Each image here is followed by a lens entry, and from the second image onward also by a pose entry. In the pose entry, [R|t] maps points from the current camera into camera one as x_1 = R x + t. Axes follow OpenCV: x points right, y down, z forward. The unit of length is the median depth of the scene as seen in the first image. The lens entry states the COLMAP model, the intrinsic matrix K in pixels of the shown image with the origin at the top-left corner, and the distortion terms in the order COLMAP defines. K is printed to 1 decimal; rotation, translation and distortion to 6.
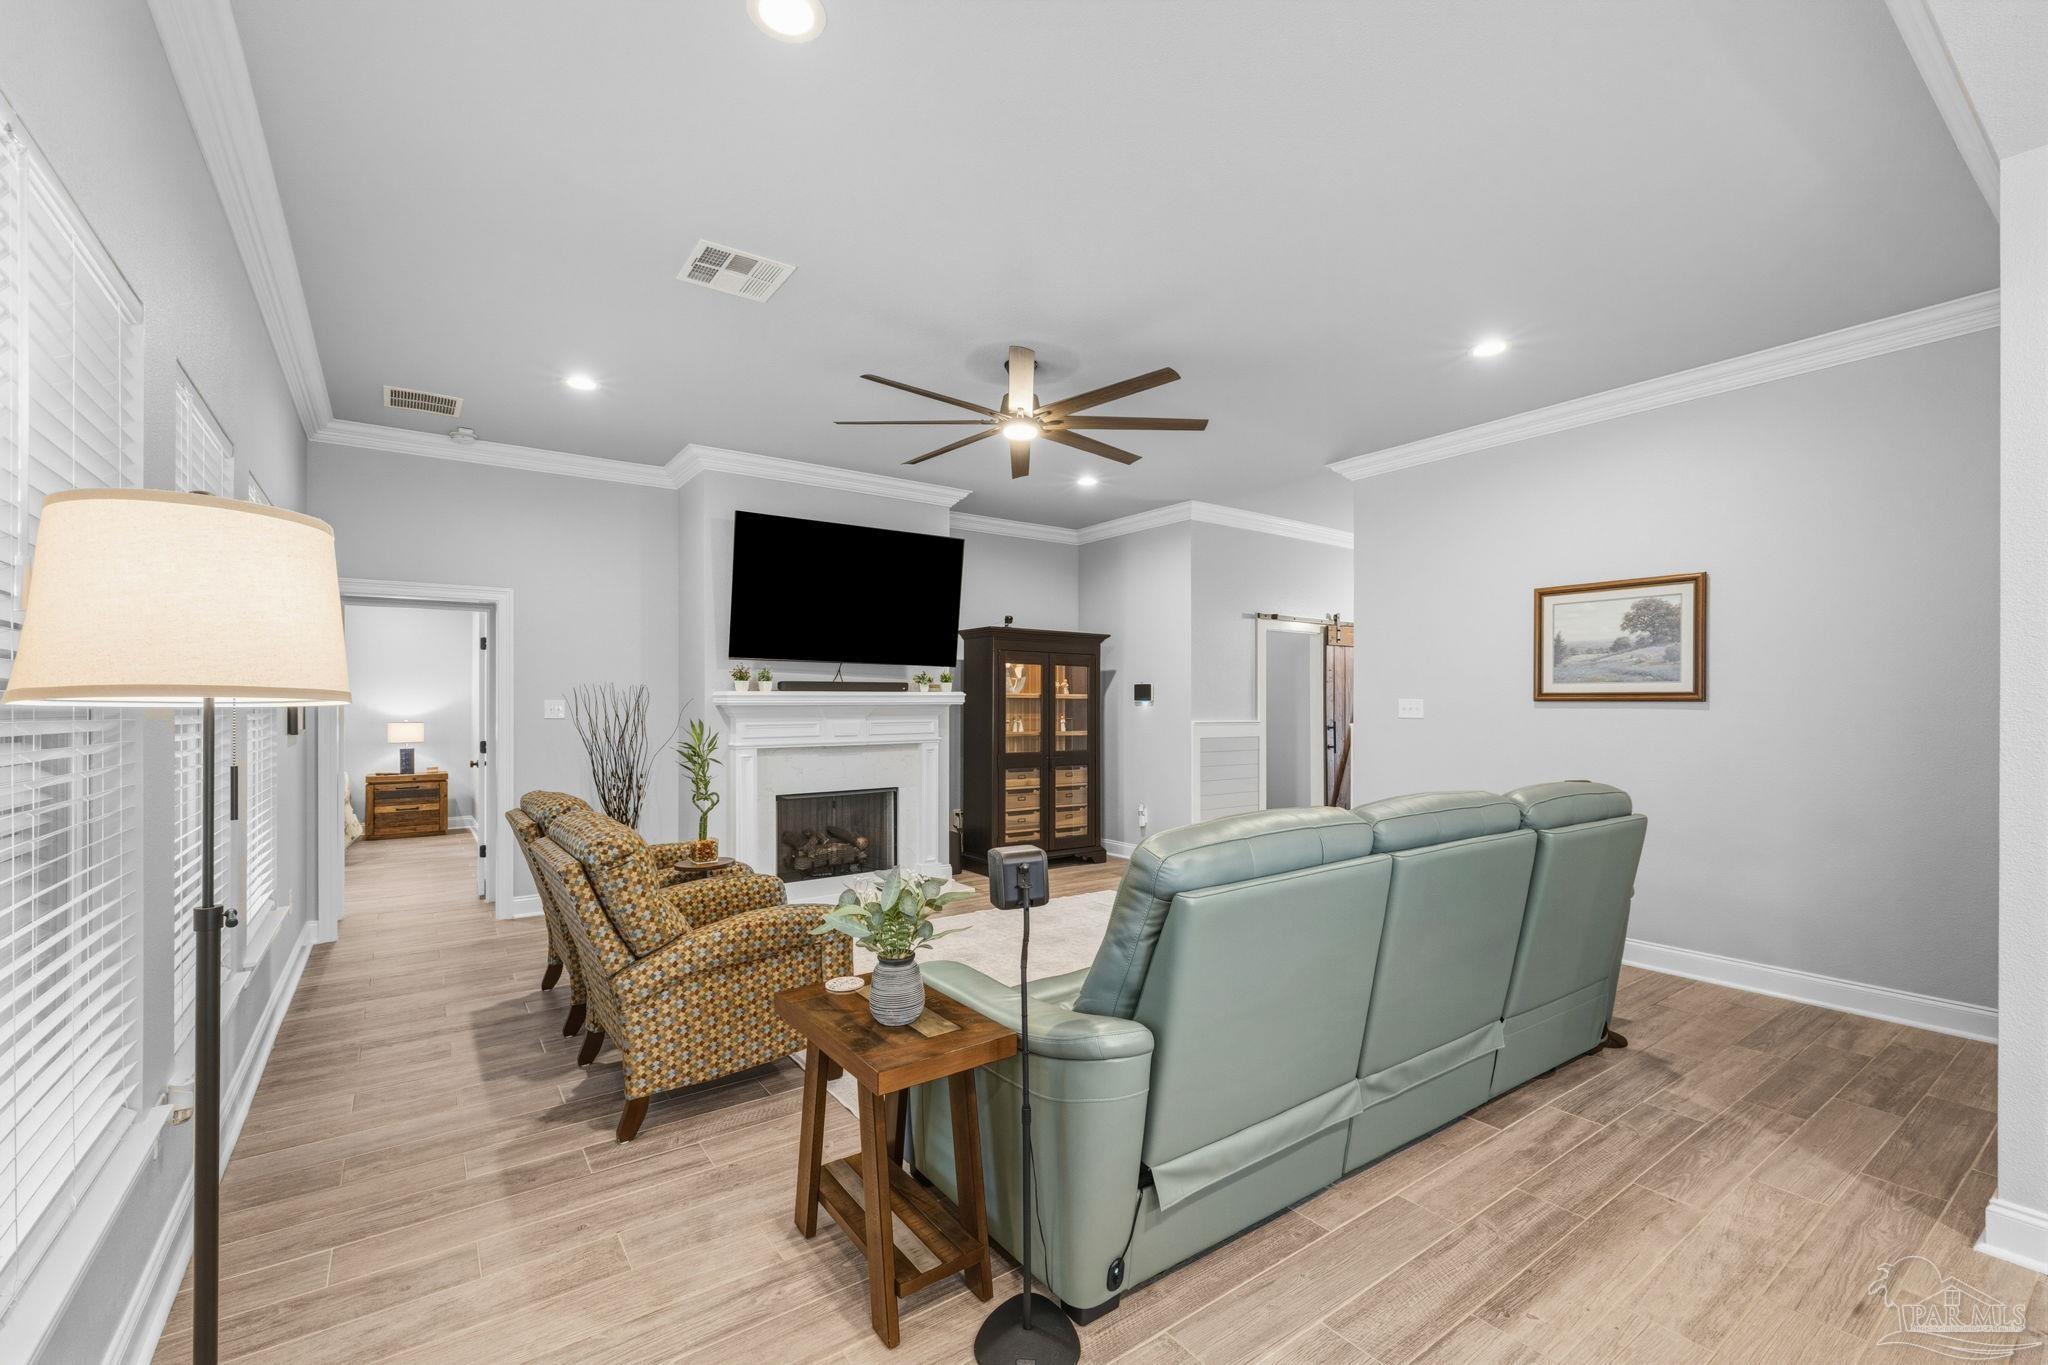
lens RADIAL K [[867.5, 0, 1011.3], [0, 867.5, 698.2], [0, 0, 1]] dist [0.000160, 0.000477]
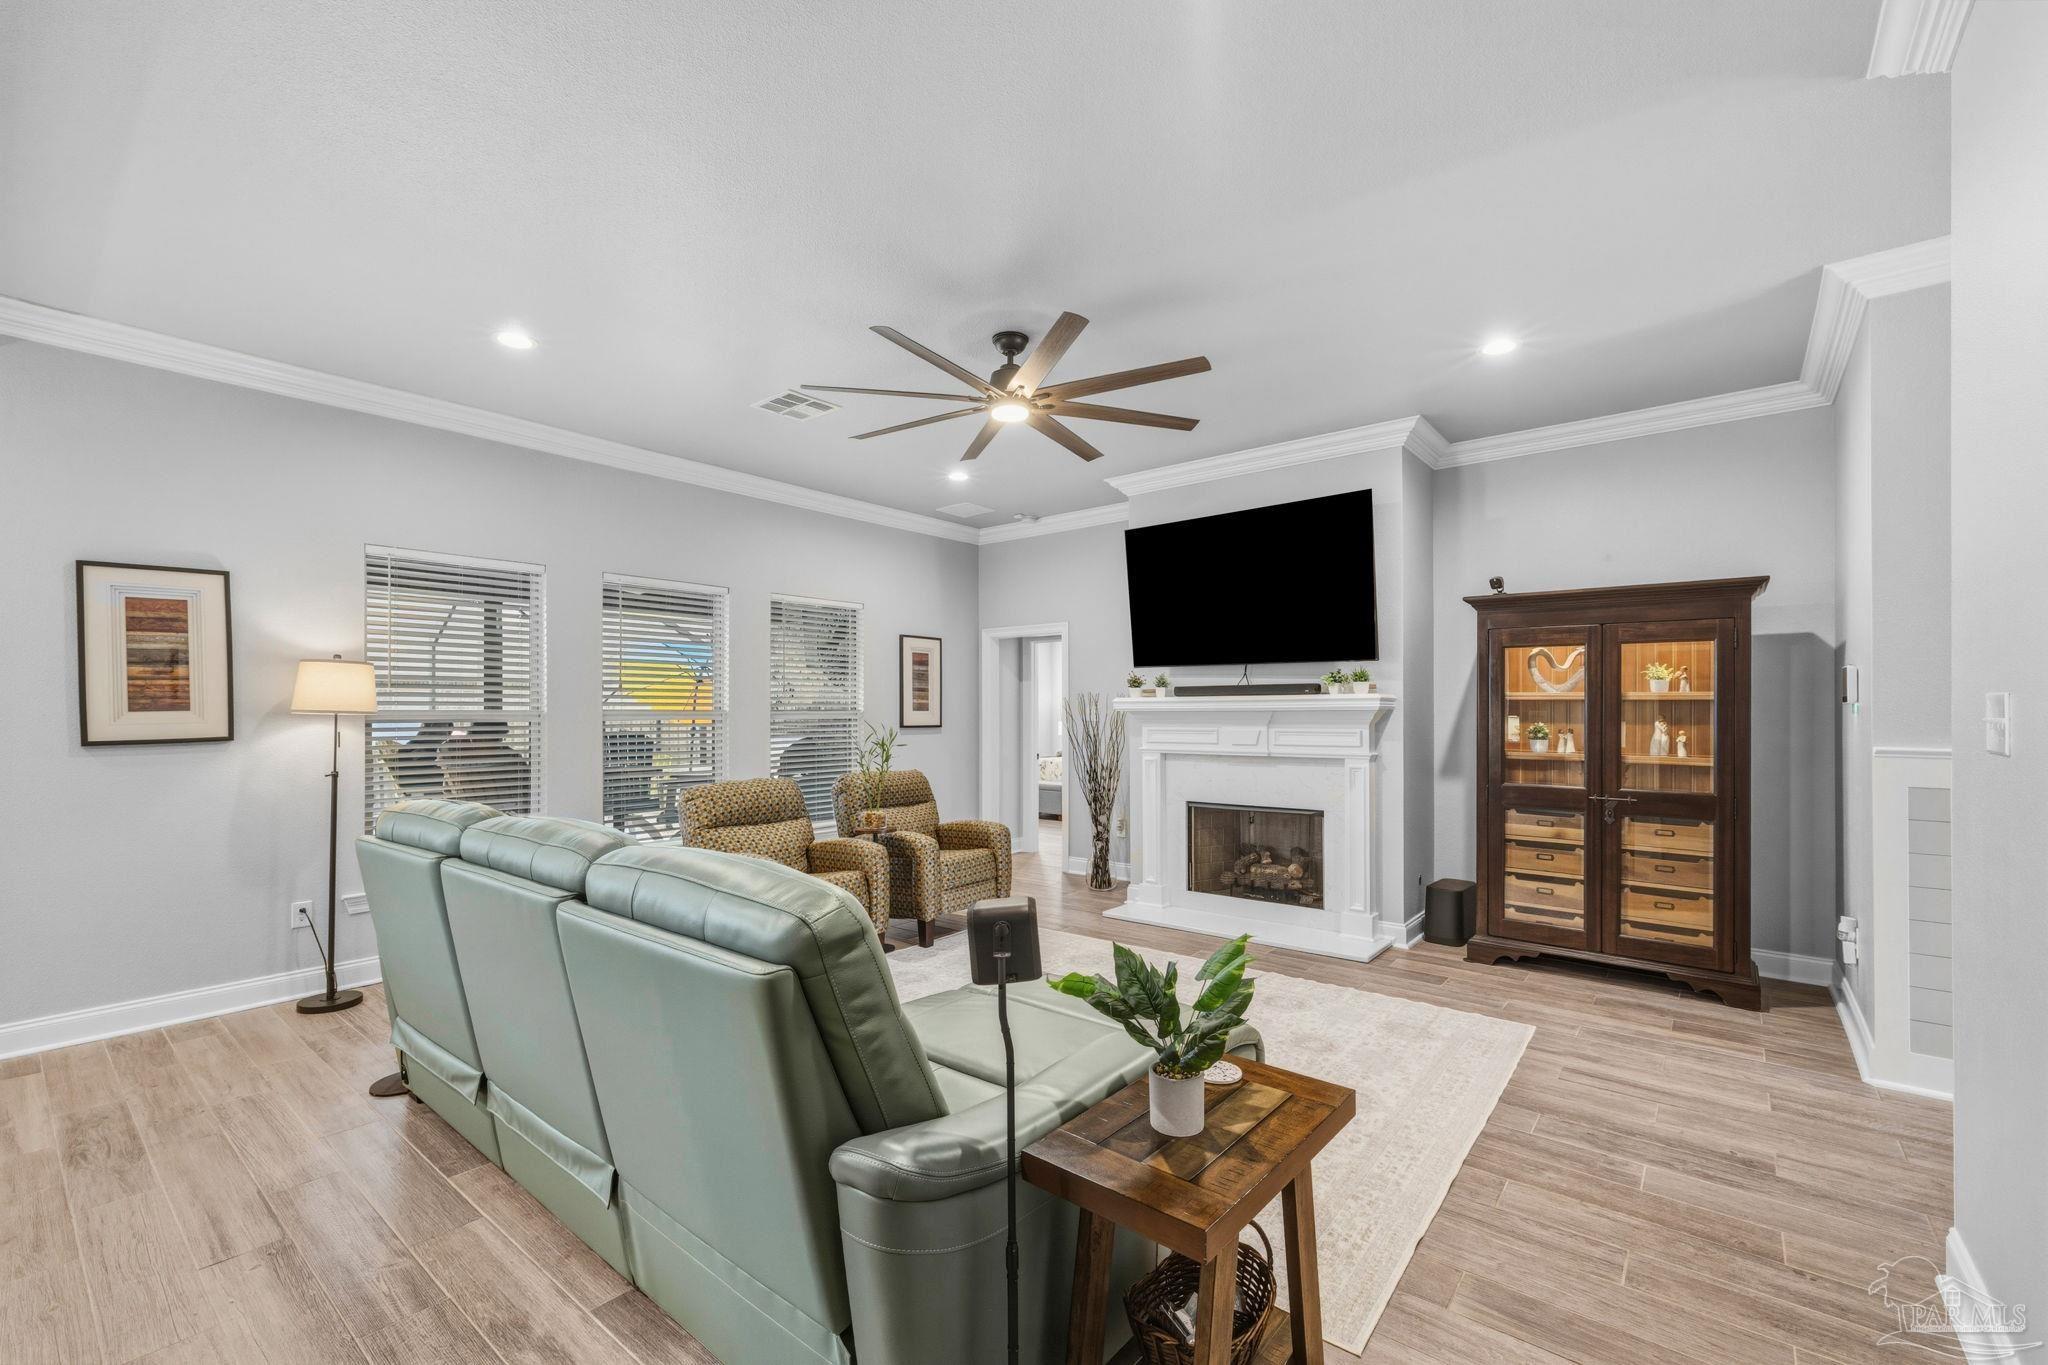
lens RADIAL K [[853.1, 0, 1020.4], [0, 853.1, 702.3], [0, 0, 1]] dist [0.002614, 0.000124]
pose [[0.269060, -0.006818, -0.963099, 0.571337], [0.008724, 0.999951, -0.004641, 0.001114], [0.963084, -0.007153, 0.269106, 0.507507]]
